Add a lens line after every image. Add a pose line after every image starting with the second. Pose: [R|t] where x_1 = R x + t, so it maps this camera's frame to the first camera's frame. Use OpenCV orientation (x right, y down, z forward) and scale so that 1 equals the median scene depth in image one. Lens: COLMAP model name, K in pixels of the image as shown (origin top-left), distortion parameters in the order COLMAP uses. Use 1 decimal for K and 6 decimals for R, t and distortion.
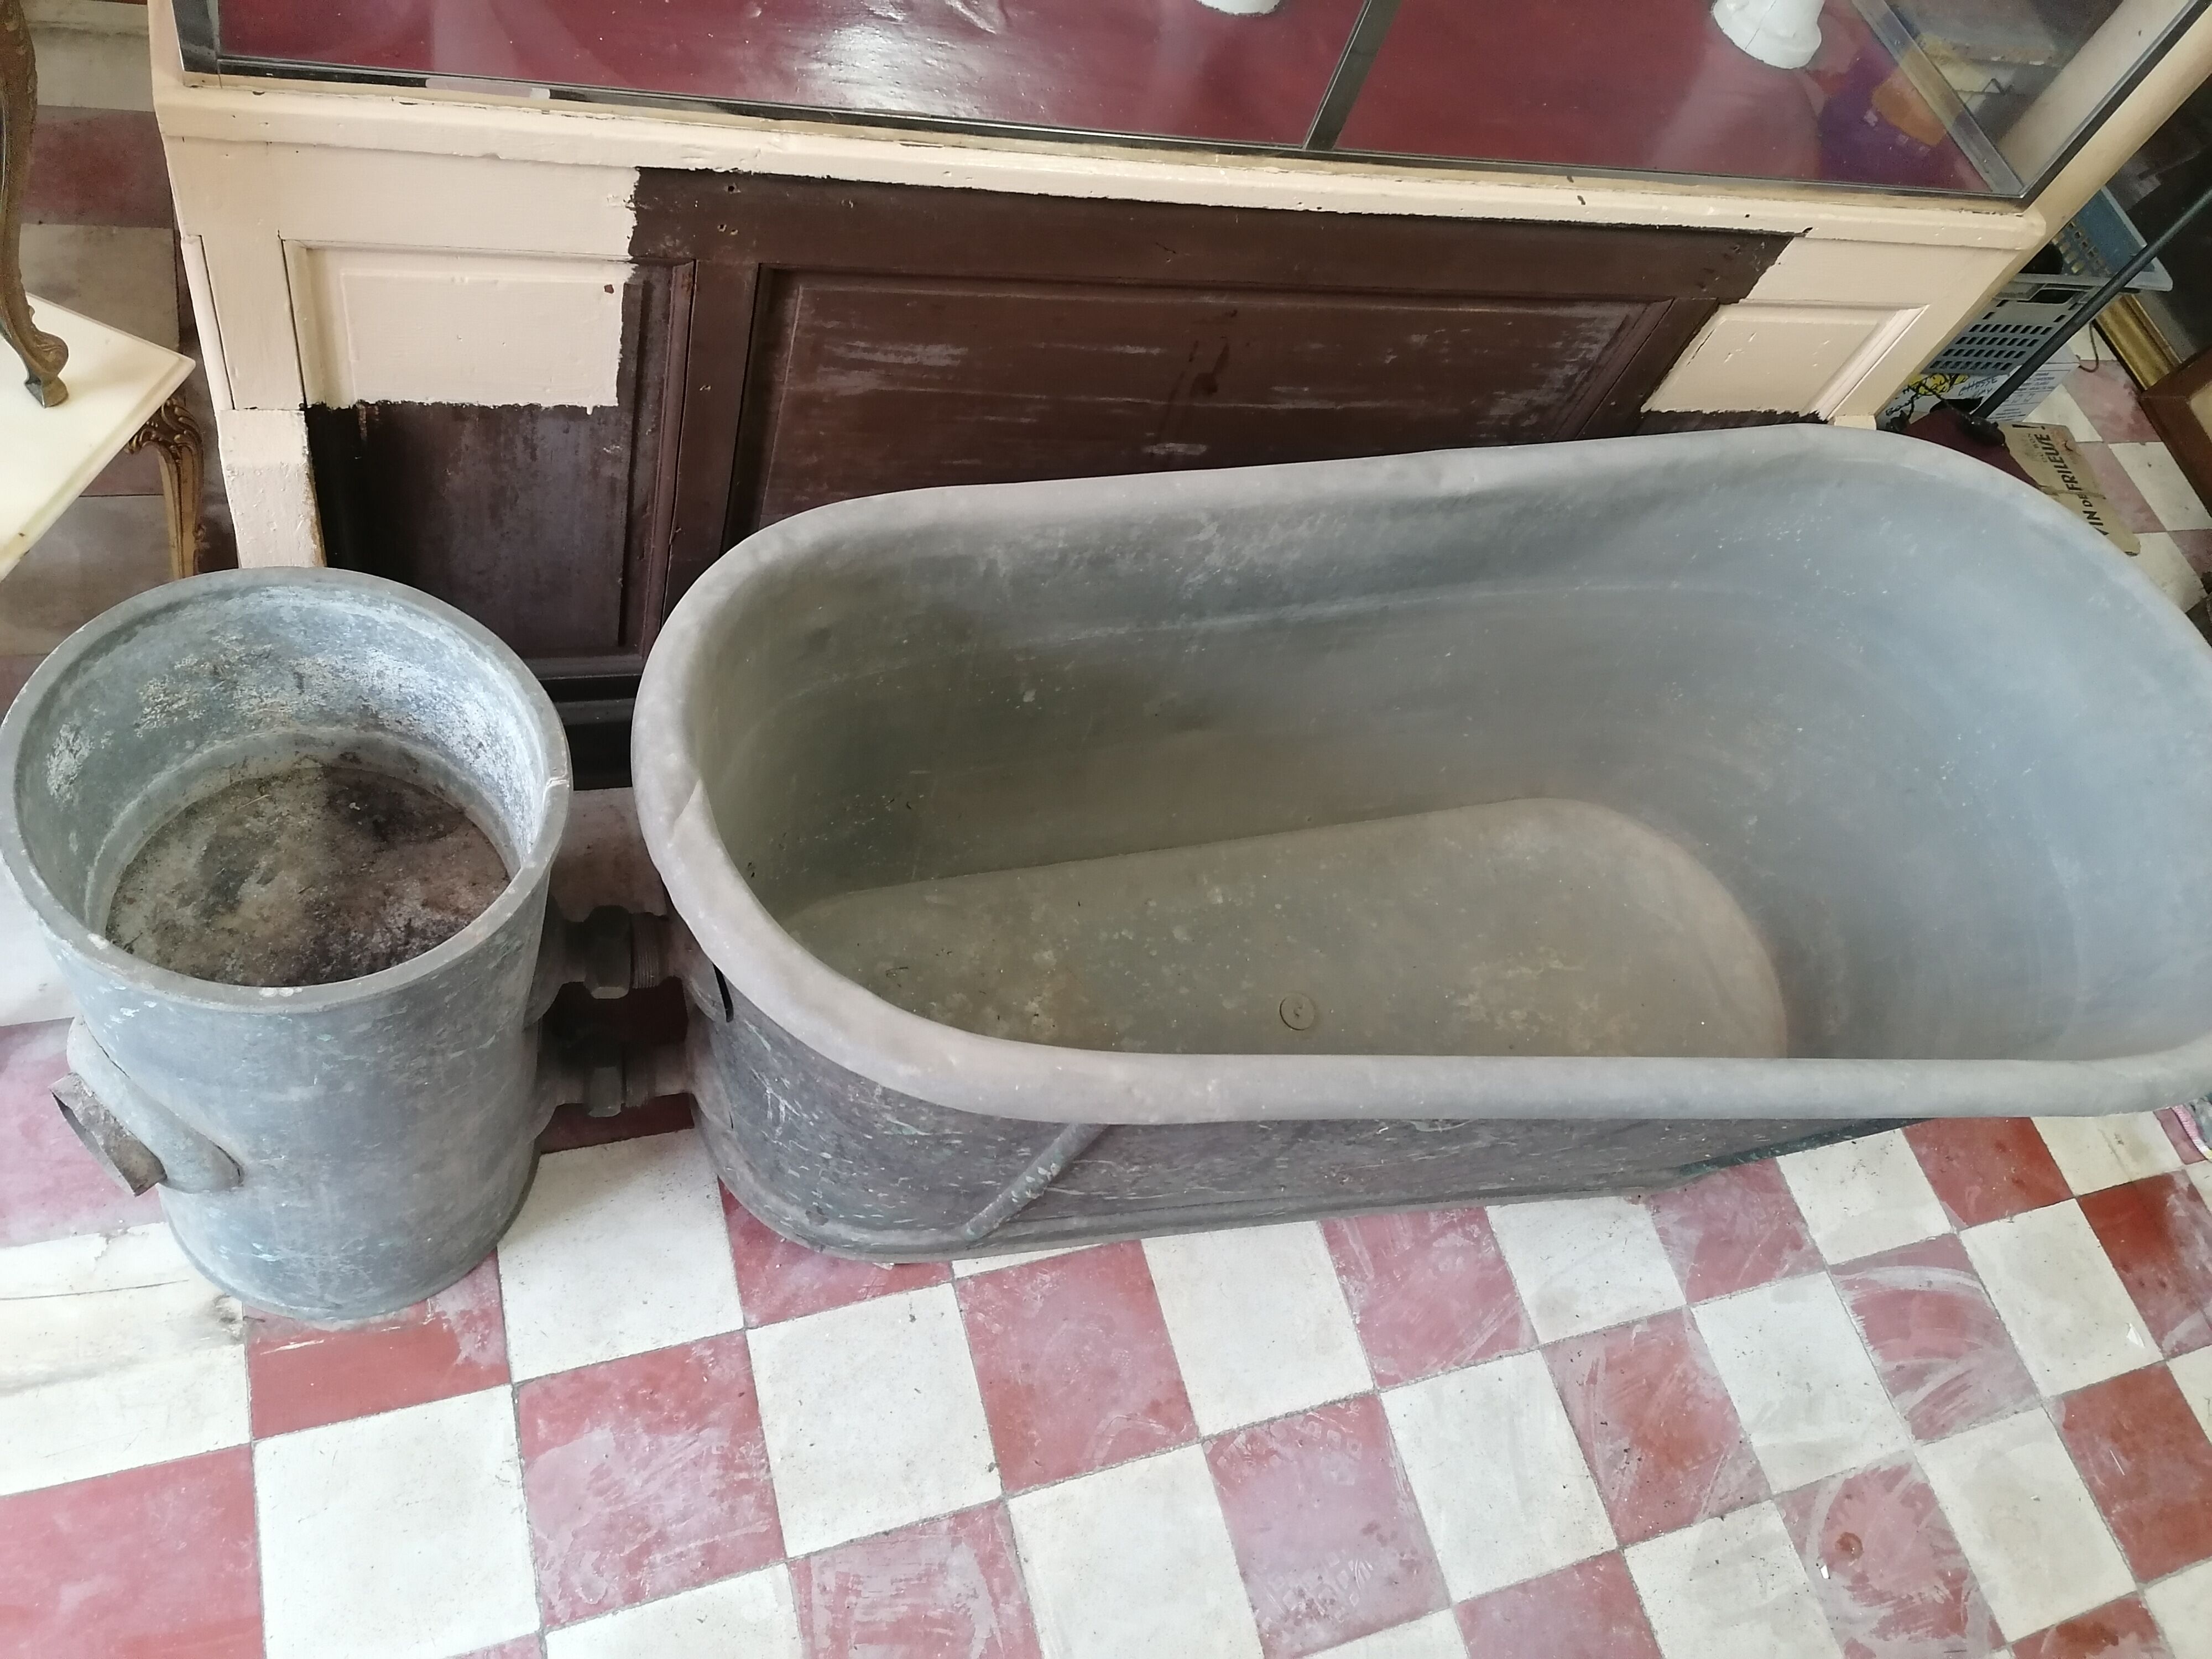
lens RADIAL K [[1647.7, 0, 1102.4], [0, 1647.7, 827.4], [0, 0, 1]] dist [0.118484, -0.154654]
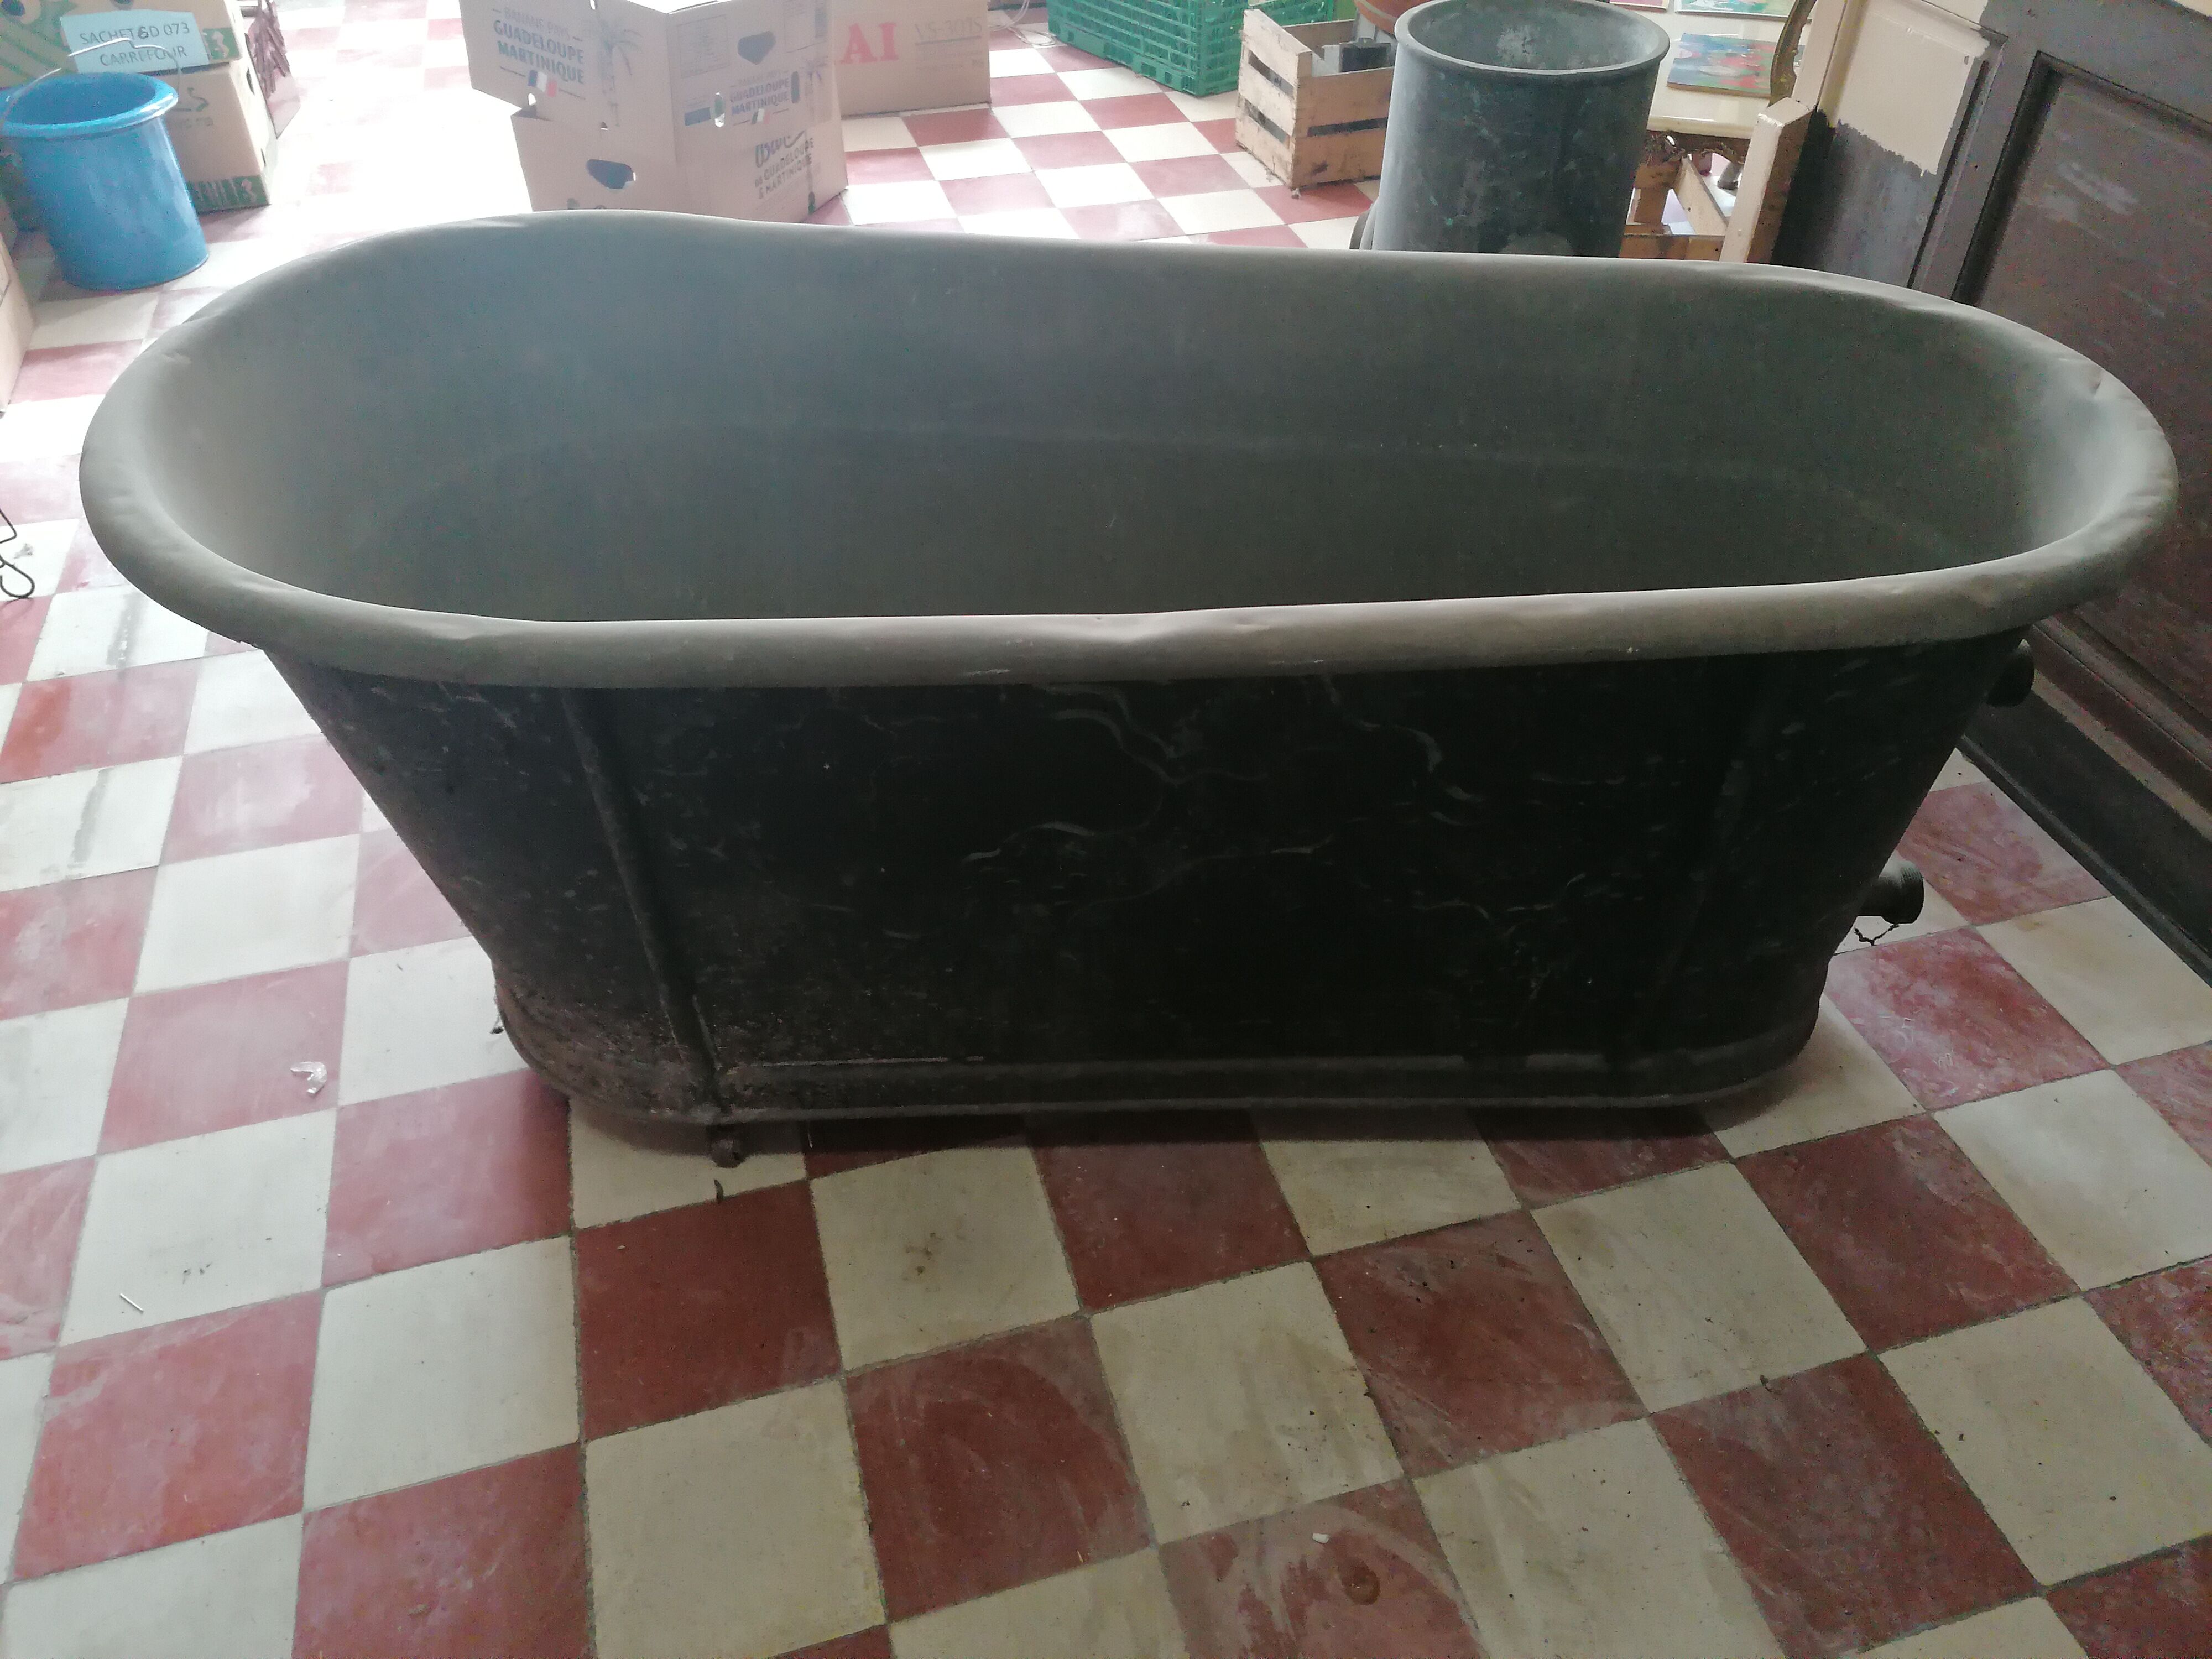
lens RADIAL K [[1644.2, 0, 1102.8], [0, 1644.2, 828.5], [0, 0, 1]] dist [0.112536, -0.140817]
pose [[-0.022032, 0.401272, -0.915694, 1.059531], [-0.855171, 0.466883, 0.225171, 0.241861], [0.517877, 0.788036, 0.332870, 0.523725]]
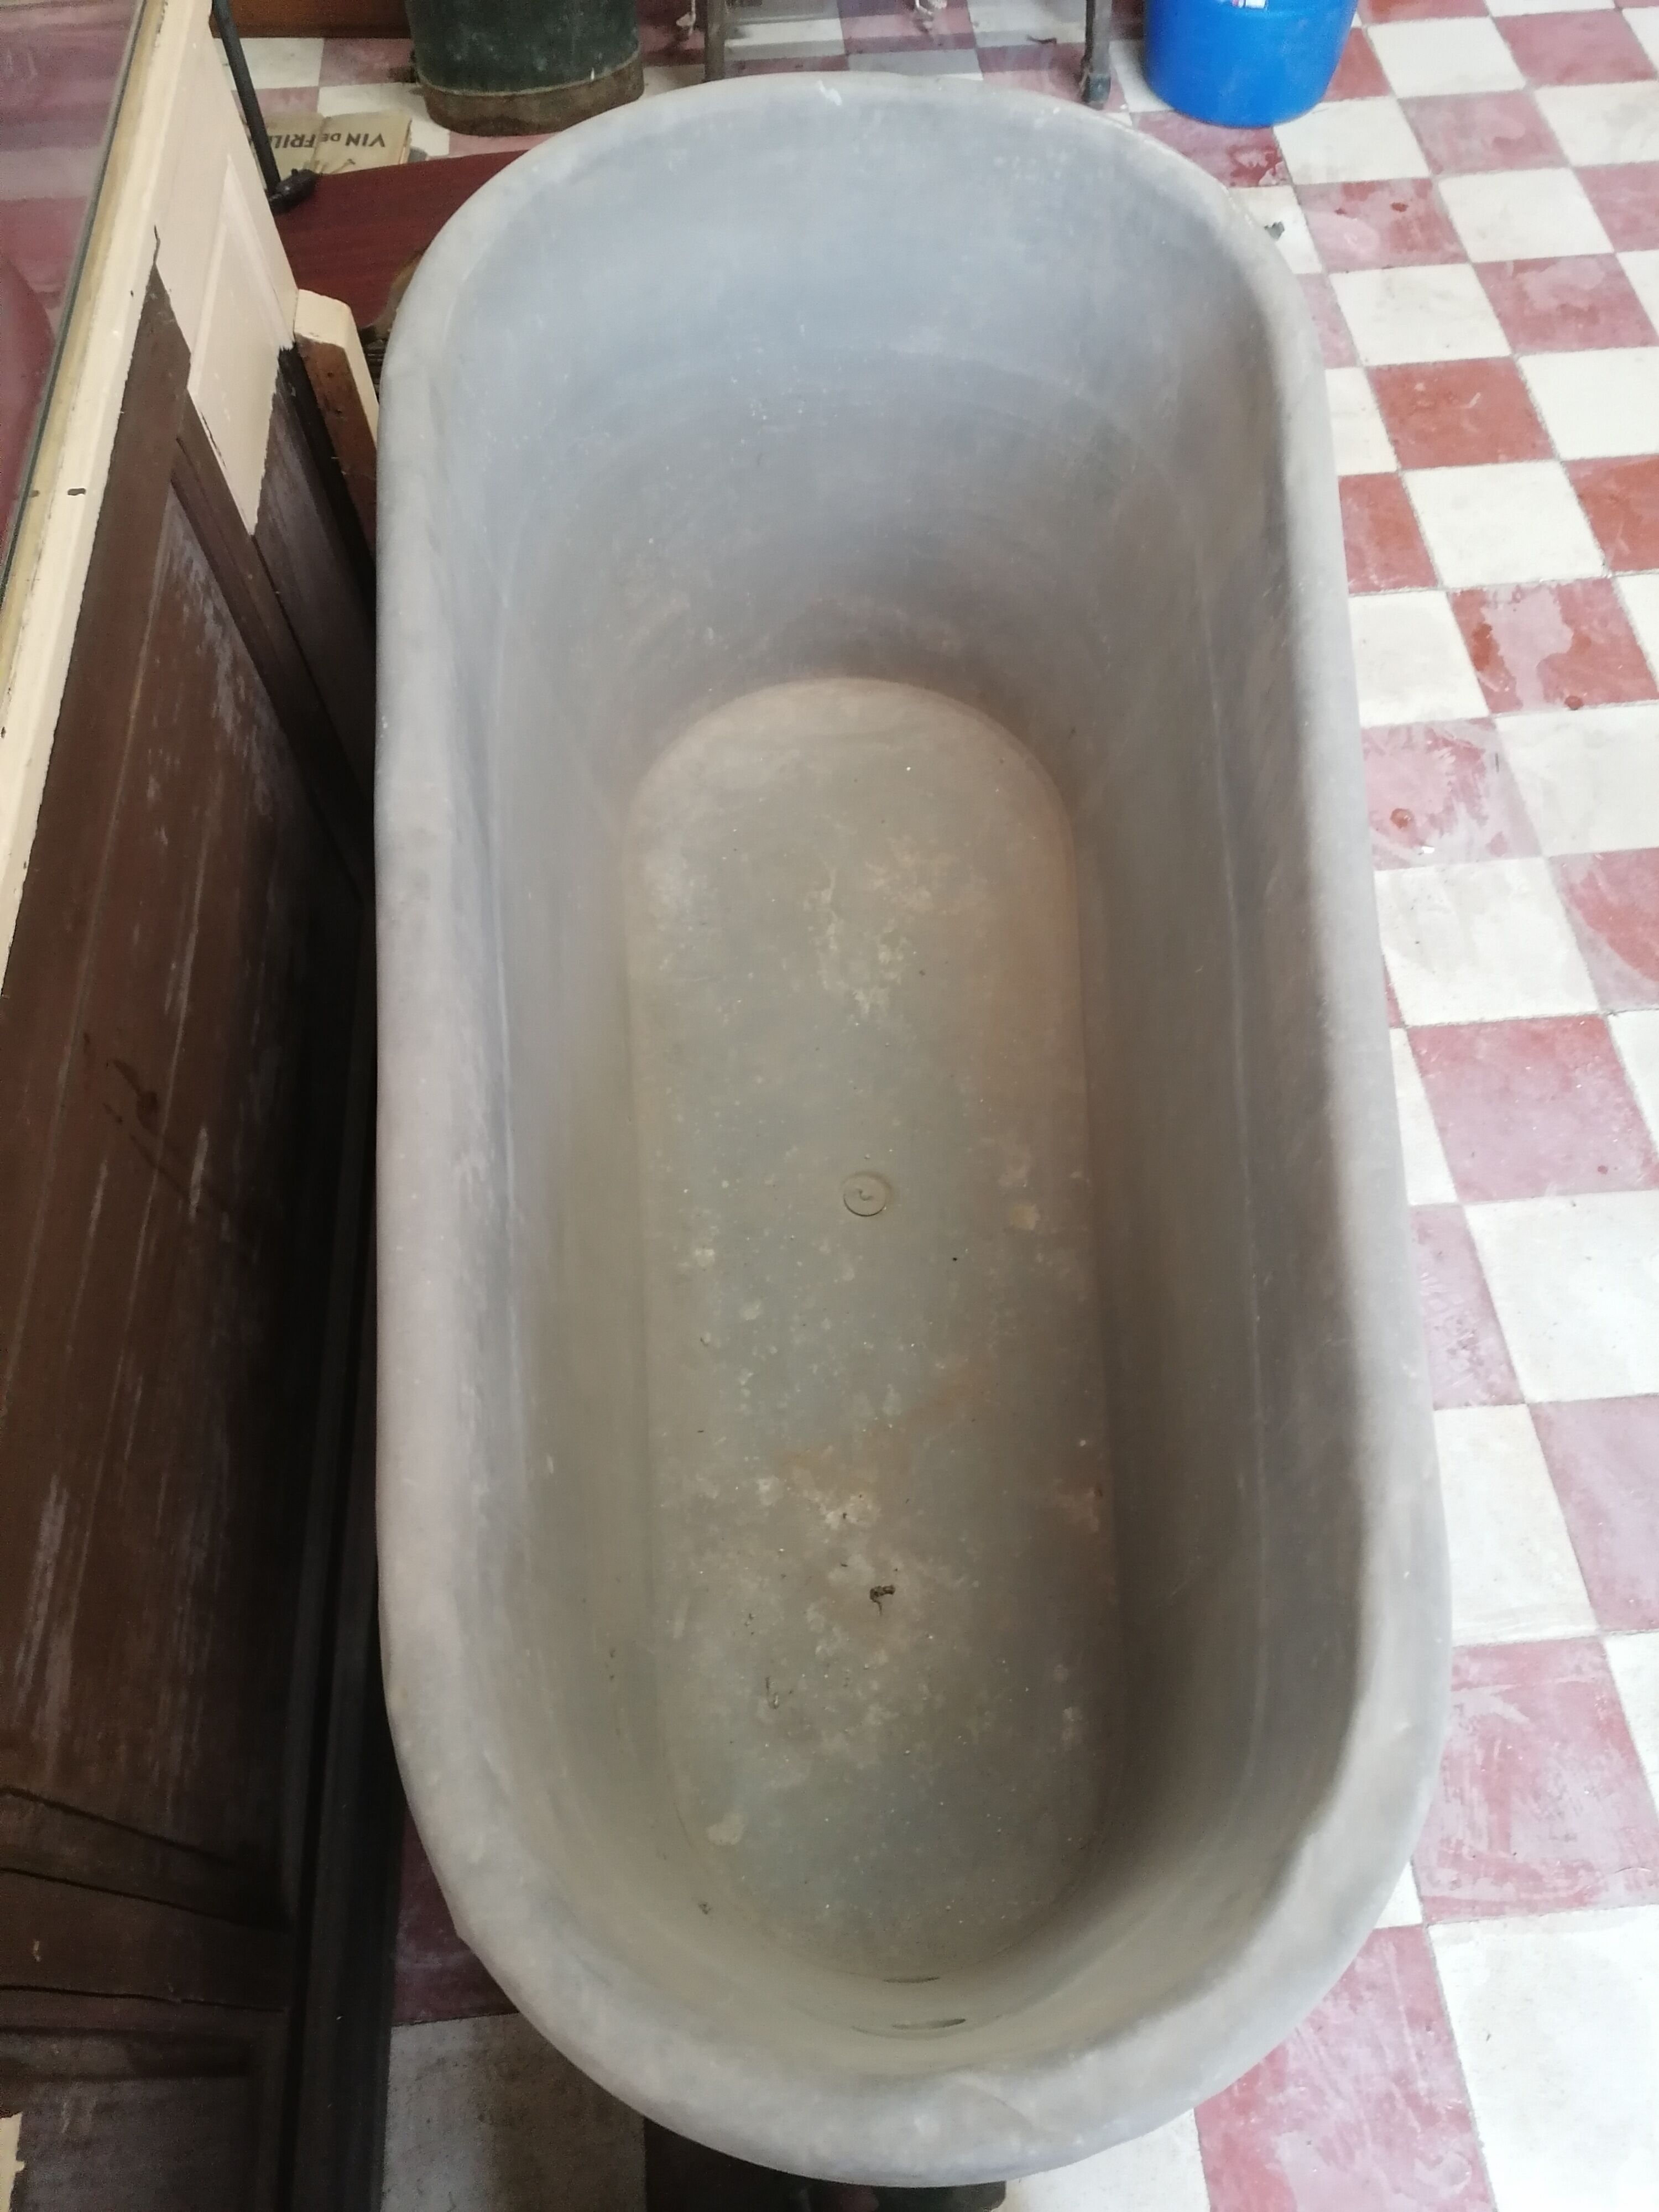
lens RADIAL K [[1644.2, 0, 825.1], [0, 1644.2, 1108.8], [0, 0, 1]] dist [0.112536, -0.140817]
pose [[0.198629, -0.956953, 0.211630, -0.024165], [0.870464, 0.271481, 0.410598, -0.296538], [-0.450376, 0.102659, 0.886917, 0.286124]]
